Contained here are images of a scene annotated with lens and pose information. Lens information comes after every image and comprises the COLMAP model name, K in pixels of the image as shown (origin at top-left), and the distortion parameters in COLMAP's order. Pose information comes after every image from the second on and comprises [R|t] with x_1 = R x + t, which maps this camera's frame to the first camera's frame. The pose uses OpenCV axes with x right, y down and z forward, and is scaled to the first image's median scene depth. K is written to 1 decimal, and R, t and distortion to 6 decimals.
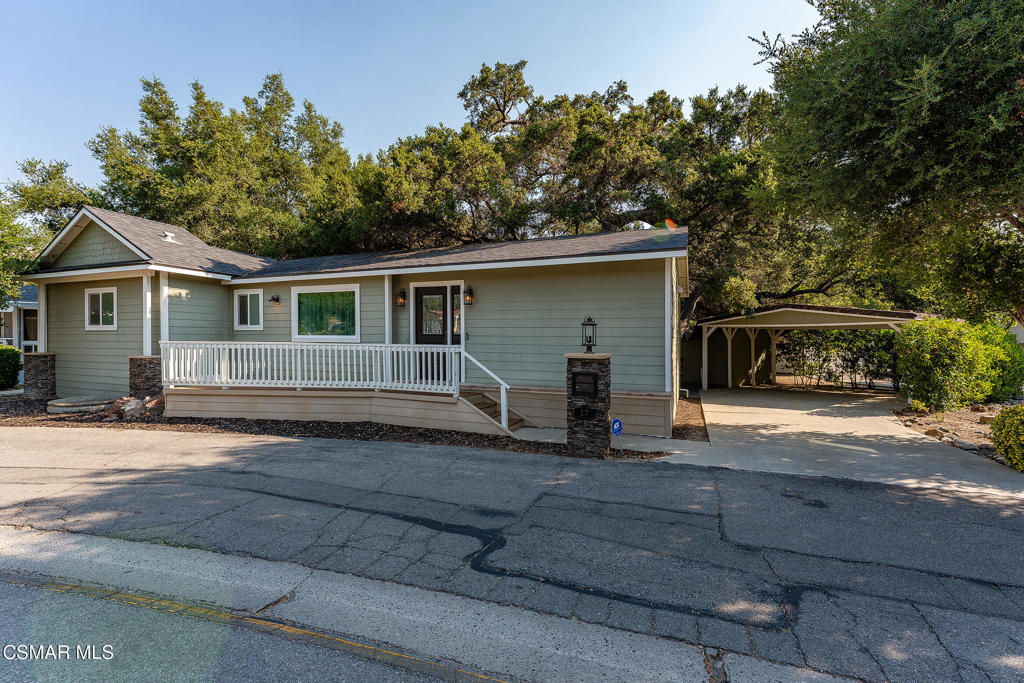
lens RADIAL K [[447.5, 0, 514.6], [0, 447.5, 340.3], [0, 0, 1]] dist [-0.001726, 0.000397]
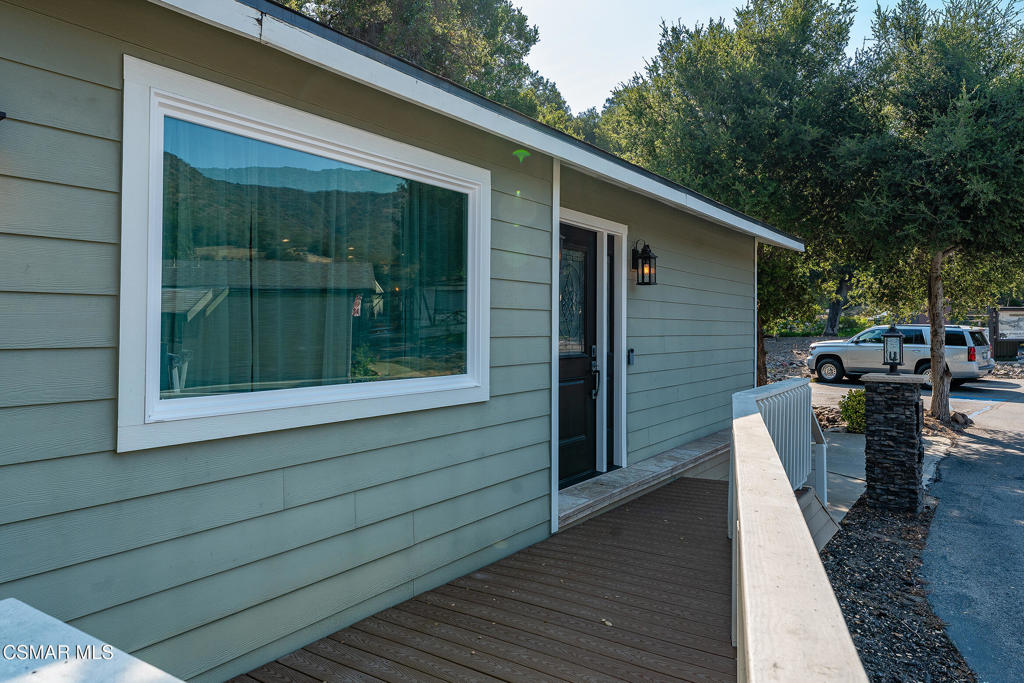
lens RADIAL K [[680.5, 0, 509.9], [0, 680.5, 333.0], [0, 0, 1]] dist [-0.003366, -0.000507]
pose [[0.240278, -0.009819, 0.970654, -0.719425], [0.008065, 0.999935, 0.008119, -0.035498], [-0.970671, 0.005877, 0.240342, 0.885967]]
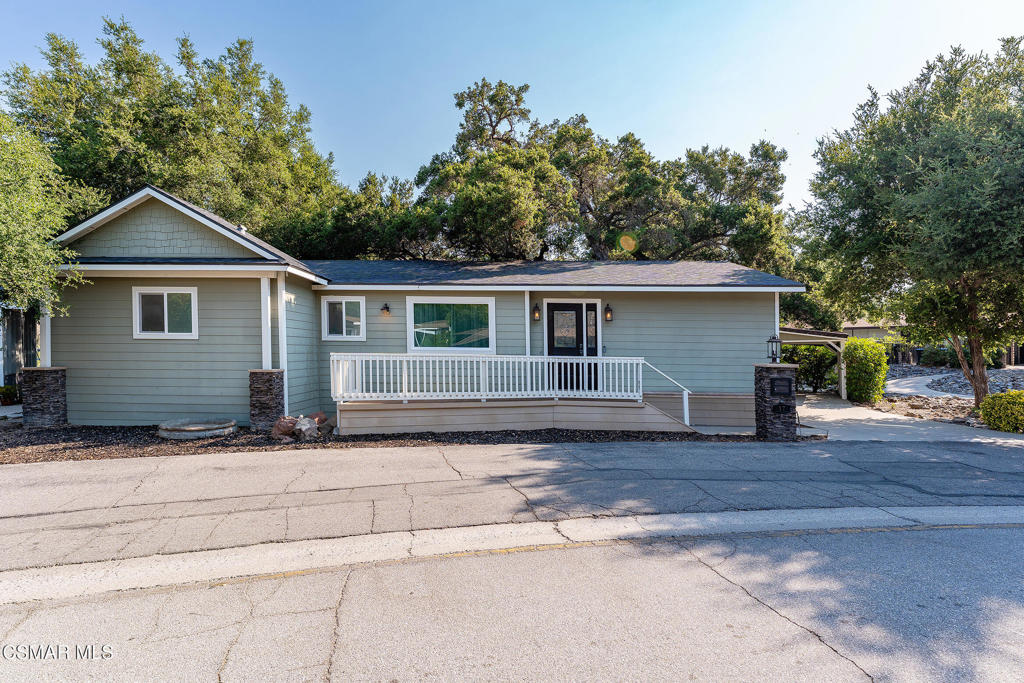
lens RADIAL K [[473.4, 0, 502.9], [0, 473.4, 344.5], [0, 0, 1]] dist [0.004380, -0.002100]
pose [[0.940048, 0.009228, 0.340917, -0.693284], [-0.004215, 0.999872, -0.015441, -0.001220], [-0.341015, 0.013079, 0.939967, -0.024993]]
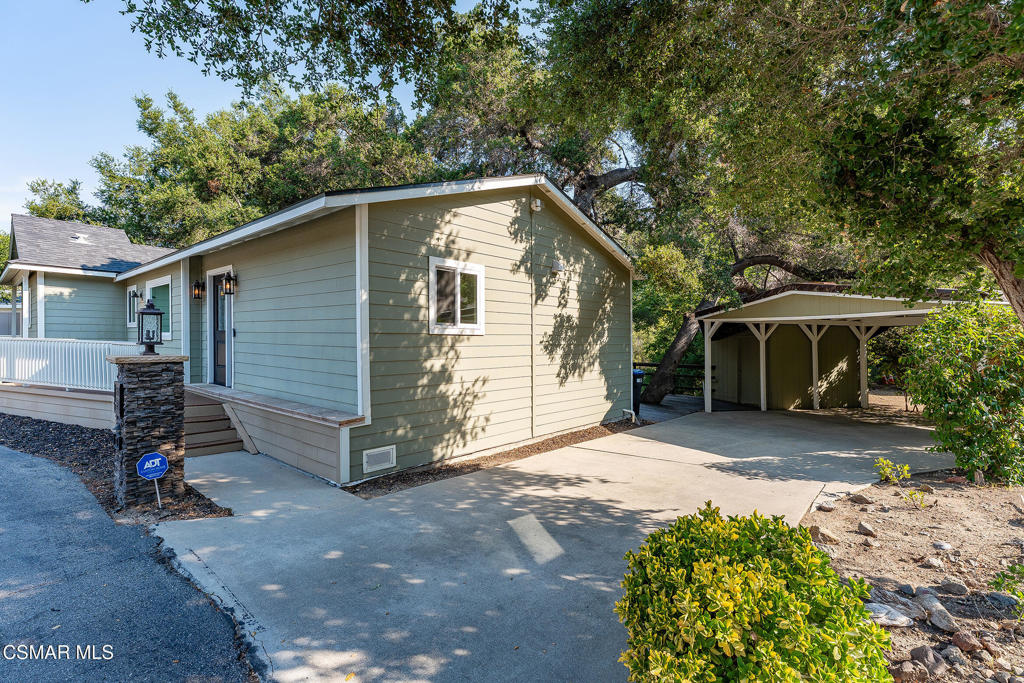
lens RADIAL K [[473.4, 0, 515.3], [0, 473.4, 340.8], [0, 0, 1]] dist [0.004380, -0.002100]
pose [[0.943772, 0.005885, -0.330544, 0.619329], [-0.006528, 0.999978, -0.000836, 0.002562], [0.330532, 0.002947, 0.943790, 0.322922]]
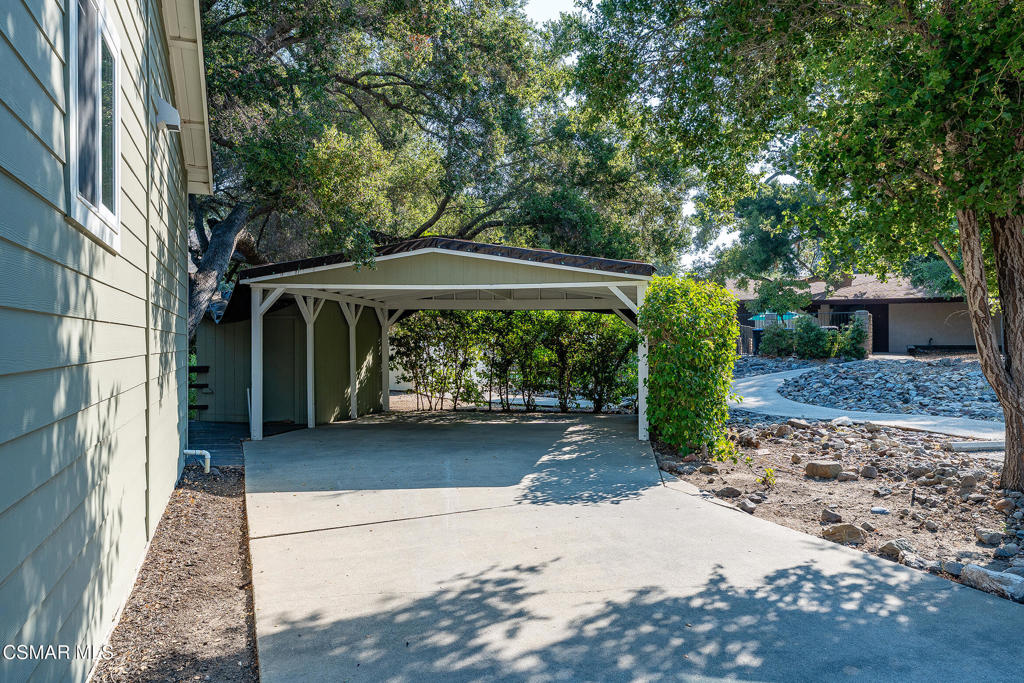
lens RADIAL K [[679.8, 0, 513.7], [0, 679.8, 348.8], [0, 0, 1]] dist [0.003274, 0.000244]
pose [[0.724119, -0.000377, 0.689675, 0.259012], [-0.002873, 0.999990, 0.003563, 0.037069], [-0.689669, -0.004562, 0.724110, 0.602665]]
